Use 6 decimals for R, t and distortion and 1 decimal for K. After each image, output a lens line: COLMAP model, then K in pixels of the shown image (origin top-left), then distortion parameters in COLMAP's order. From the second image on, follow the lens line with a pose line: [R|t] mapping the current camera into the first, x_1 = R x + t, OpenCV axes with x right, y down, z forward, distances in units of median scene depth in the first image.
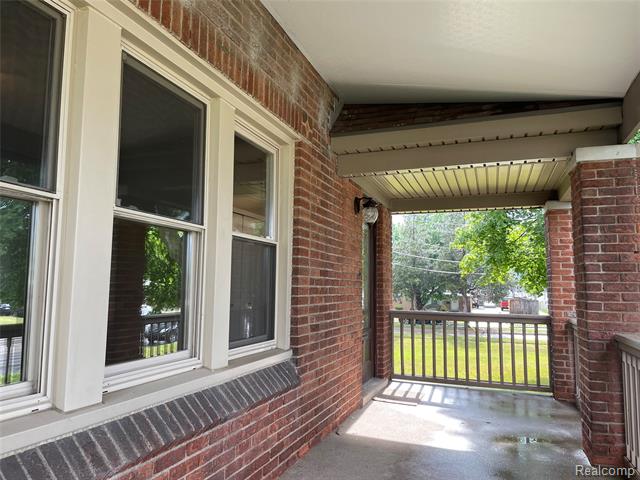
lens RADIAL K [[483.5, 0, 318.3], [0, 483.5, 238.7], [0, 0, 1]] dist [0.078079, -0.088536]
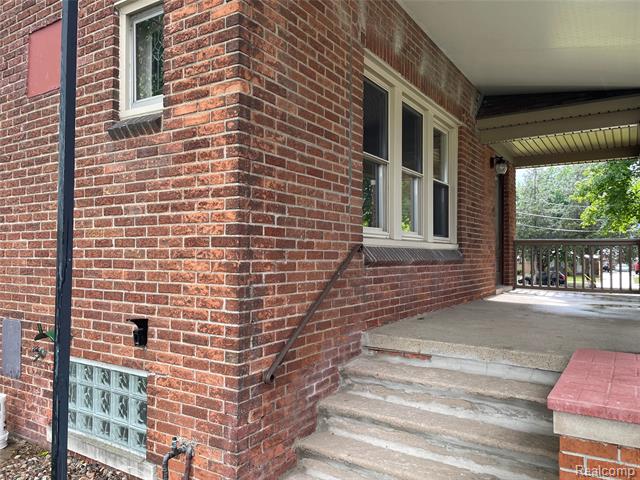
lens RADIAL K [[483.5, 0, 320.2], [0, 483.5, 243.9], [0, 0, 1]] dist [0.078079, -0.088536]
pose [[0.975476, -0.012232, -0.219764, -0.132270], [0.028714, 0.996994, 0.071962, 0.069434], [0.218223, -0.076508, 0.972895, -0.729997]]
